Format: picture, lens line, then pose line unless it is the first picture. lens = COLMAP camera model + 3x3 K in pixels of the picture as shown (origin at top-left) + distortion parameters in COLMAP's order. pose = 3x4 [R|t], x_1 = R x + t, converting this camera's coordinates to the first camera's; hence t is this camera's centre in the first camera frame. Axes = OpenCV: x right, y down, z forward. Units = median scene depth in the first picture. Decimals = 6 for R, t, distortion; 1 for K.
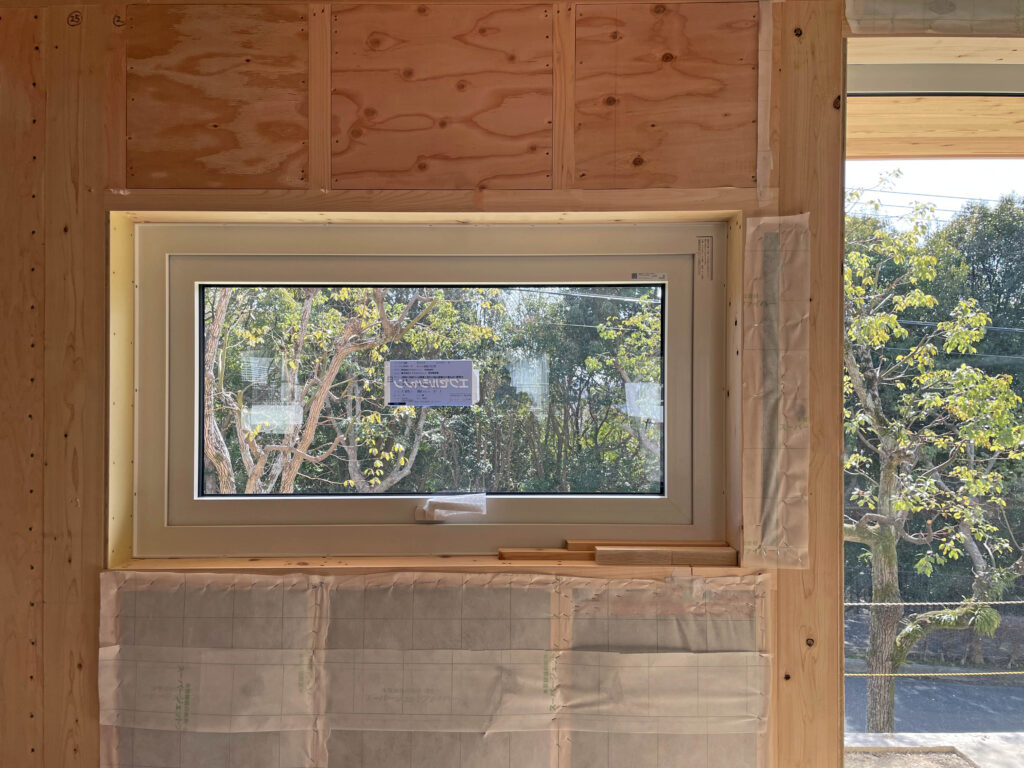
lens RADIAL K [[782.1, 0, 488.7], [0, 782.1, 390.8], [0, 0, 1]] dist [0.084158, -0.092289]
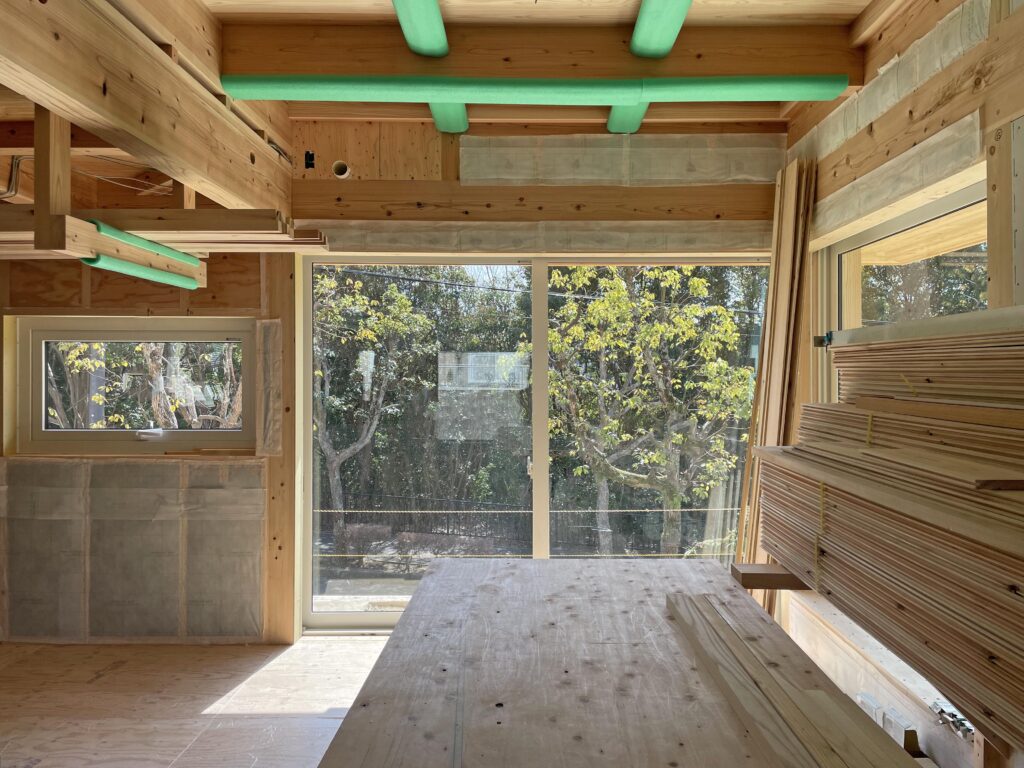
lens RADIAL K [[782.1, 0, 540.7], [0, 782.1, 376.5], [0, 0, 1]] dist [0.084158, -0.092289]
pose [[0.999925, 0.004267, 0.011465, 1.216360], [-0.004398, 0.999924, 0.011503, -0.067687], [-0.011415, -0.011553, 0.999868, -1.574714]]
